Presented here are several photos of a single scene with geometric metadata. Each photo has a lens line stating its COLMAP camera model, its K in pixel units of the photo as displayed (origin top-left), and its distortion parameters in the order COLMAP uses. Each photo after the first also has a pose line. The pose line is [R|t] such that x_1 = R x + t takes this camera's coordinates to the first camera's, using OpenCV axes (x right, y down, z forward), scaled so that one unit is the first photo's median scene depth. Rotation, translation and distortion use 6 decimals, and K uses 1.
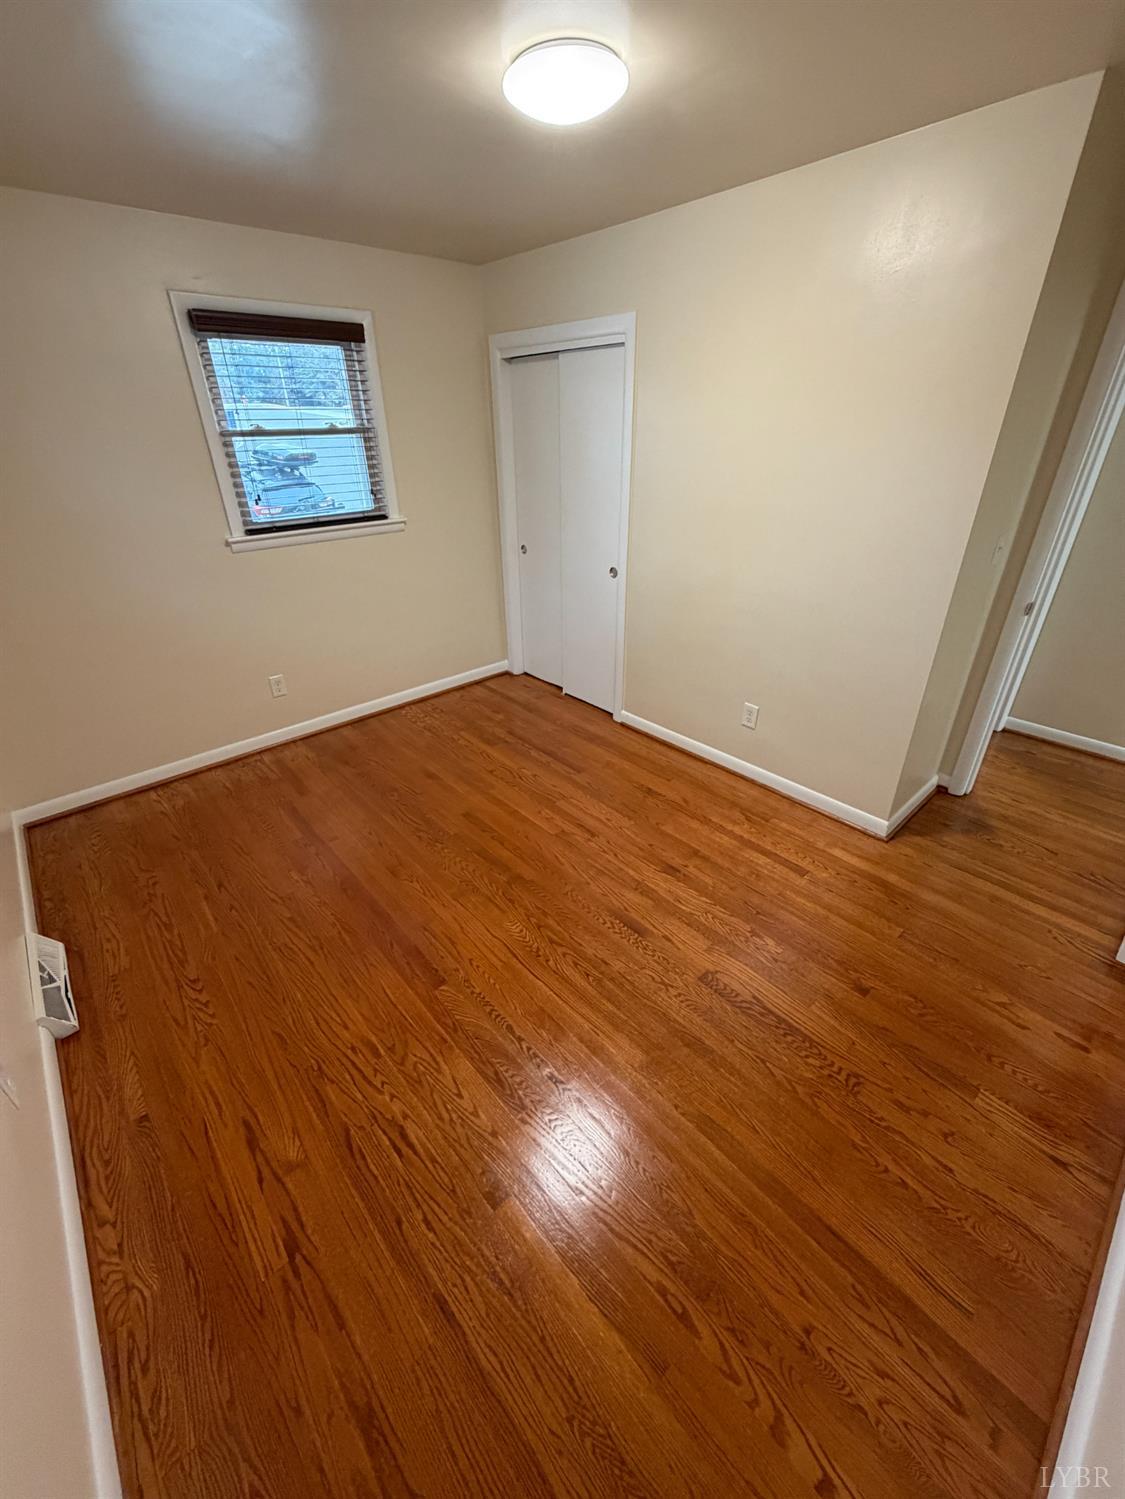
lens RADIAL K [[596.4, 0, 562.5], [0, 596.4, 749.5], [0, 0, 1]] dist [-0.000285, 0.000072]
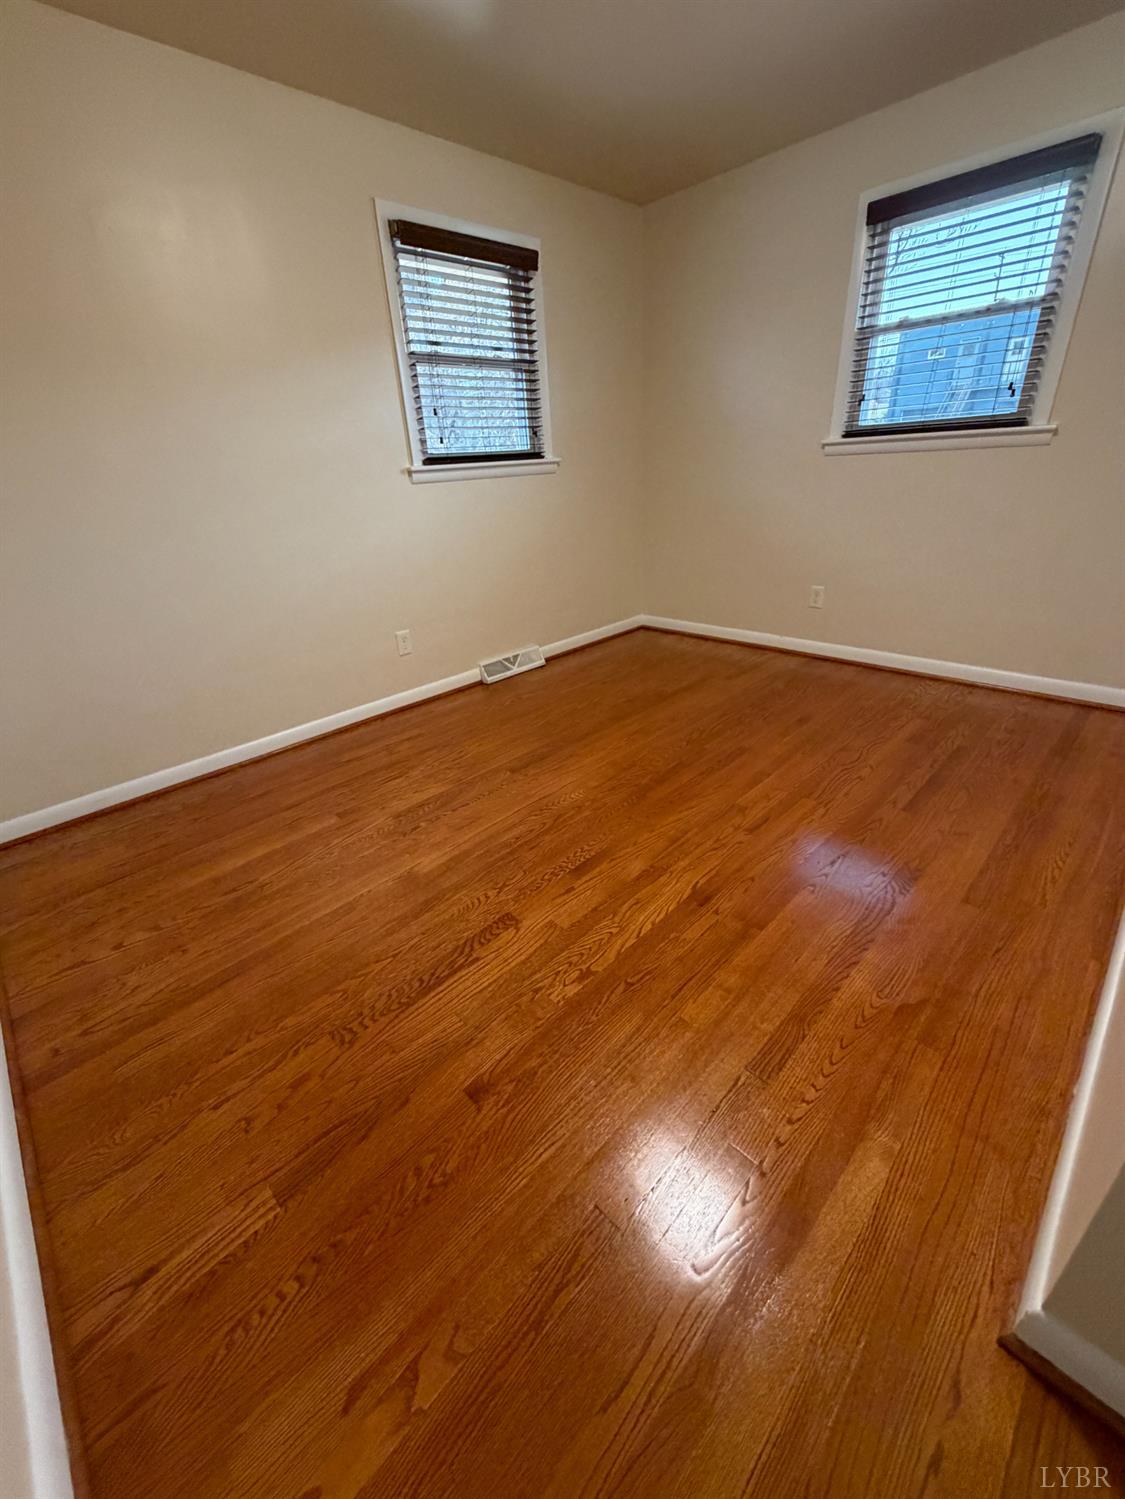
lens RADIAL K [[599.6, 0, 561.5], [0, 599.6, 747.0], [0, 0, 1]] dist [-0.000684, 0.000174]
pose [[0.049769, 0.441767, -0.895748, 0.843667], [-0.432890, 0.817781, 0.379263, -0.155069], [0.900072, 0.368885, 0.231937, 0.744669]]
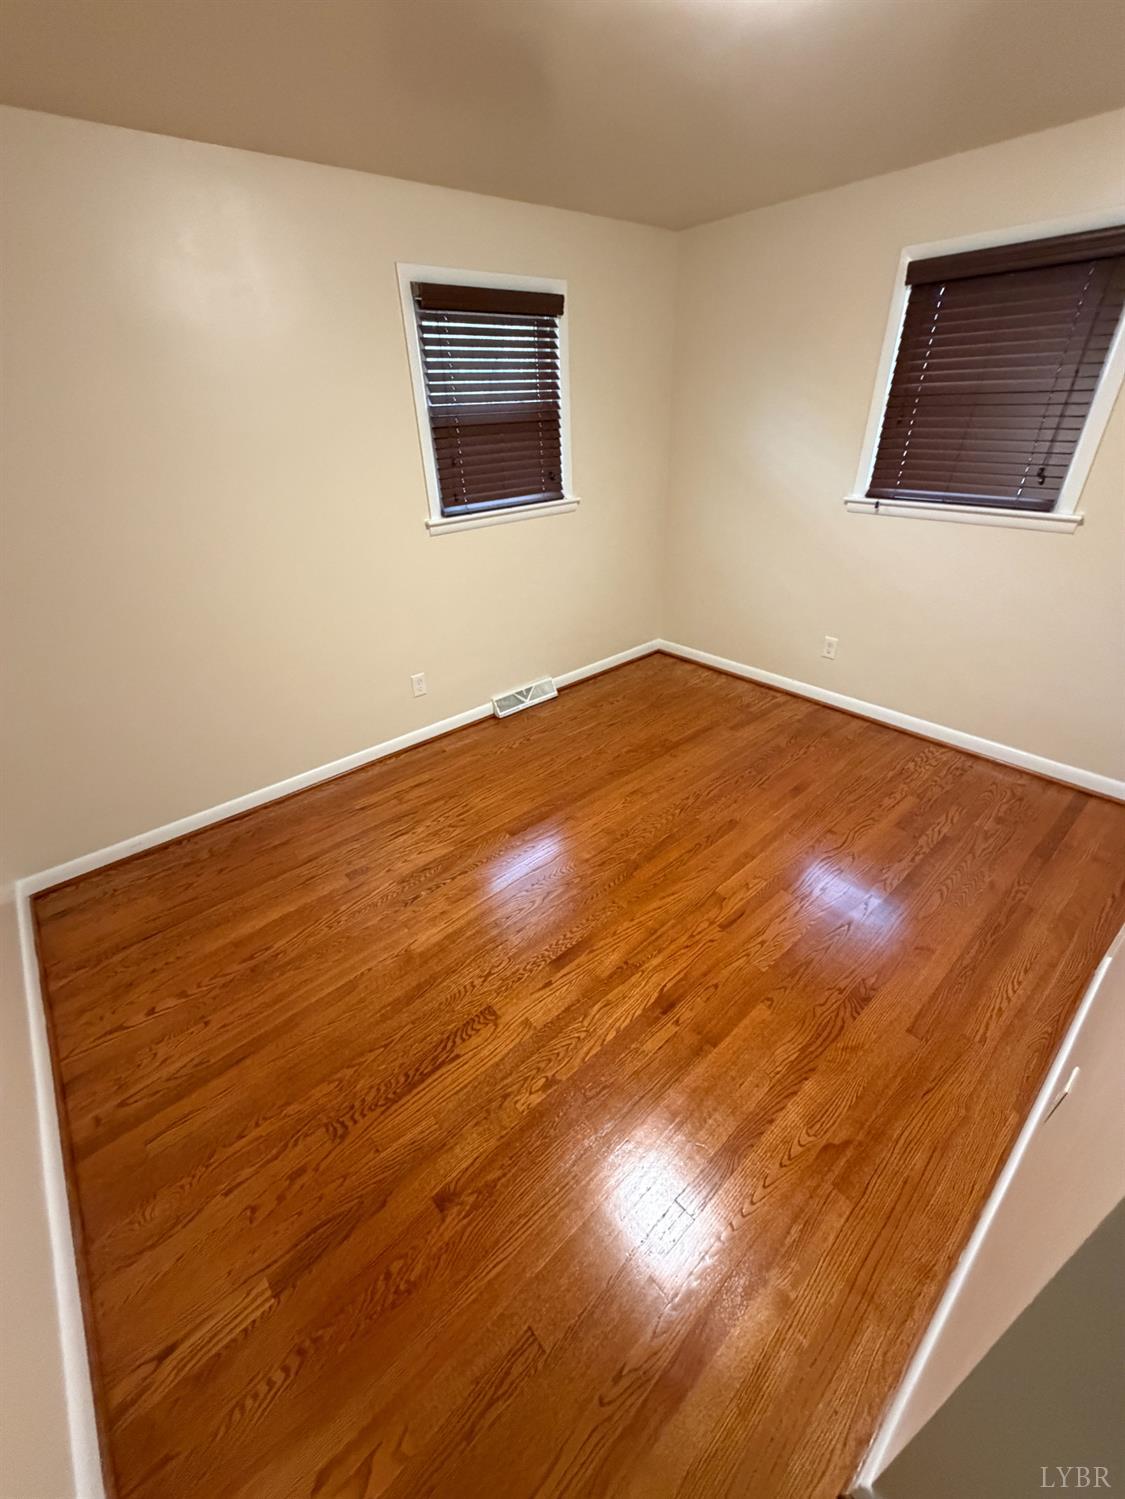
lens RADIAL K [[602.0, 0, 562.3], [0, 602.0, 742.4], [0, 0, 1]] dist [-0.001078, 0.000495]
pose [[-0.016816, 0.508634, -0.860819, 0.788459], [-0.450115, 0.764916, 0.460760, -0.400096], [0.892812, 0.395215, 0.216081, 0.696190]]
